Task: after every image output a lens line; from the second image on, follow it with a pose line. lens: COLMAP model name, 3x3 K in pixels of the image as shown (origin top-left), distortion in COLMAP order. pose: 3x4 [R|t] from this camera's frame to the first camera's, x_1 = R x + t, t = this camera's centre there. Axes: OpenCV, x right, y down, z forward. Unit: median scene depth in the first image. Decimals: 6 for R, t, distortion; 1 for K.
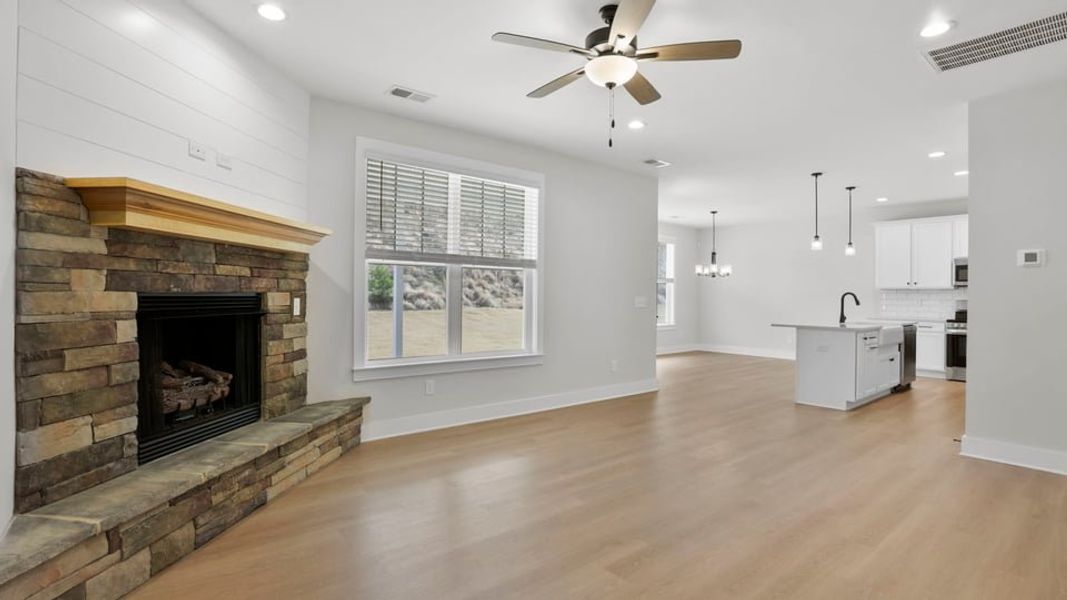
lens RADIAL K [[480.5, 0, 533.5], [0, 480.5, 300.0], [0, 0, 1]] dist [-0.000863, -0.000026]
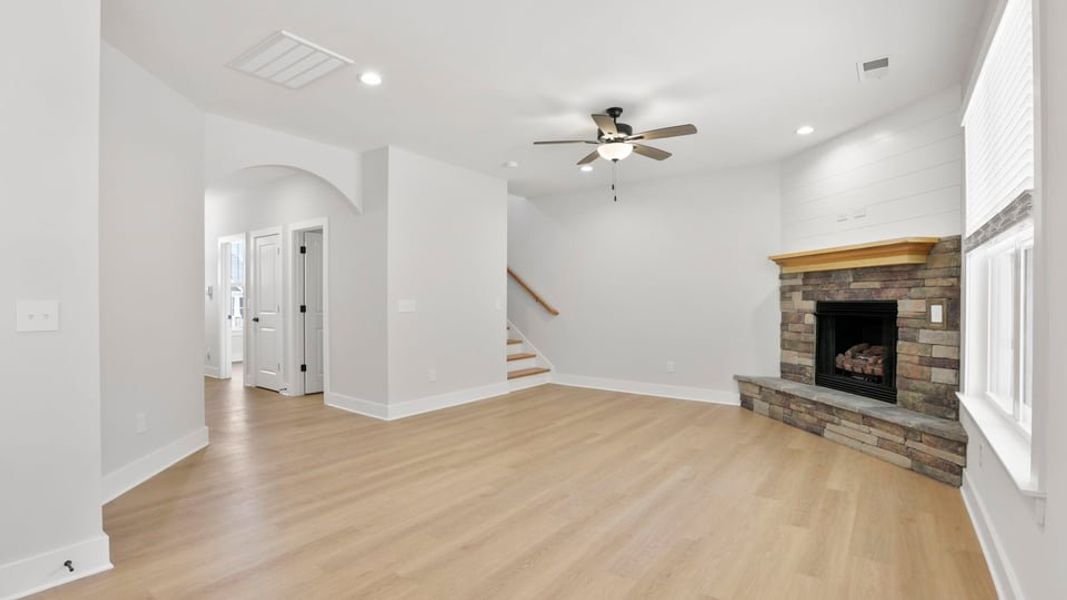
lens RADIAL K [[480.5, 0, 533.5], [0, 480.5, 300.0], [0, 0, 1]] dist [-0.000863, -0.000026]
pose [[-0.965320, -0.017617, -0.260475, 0.765991], [-0.019292, 0.999806, 0.003875, -0.003409], [0.260356, 0.008766, -0.965473, 2.299579]]
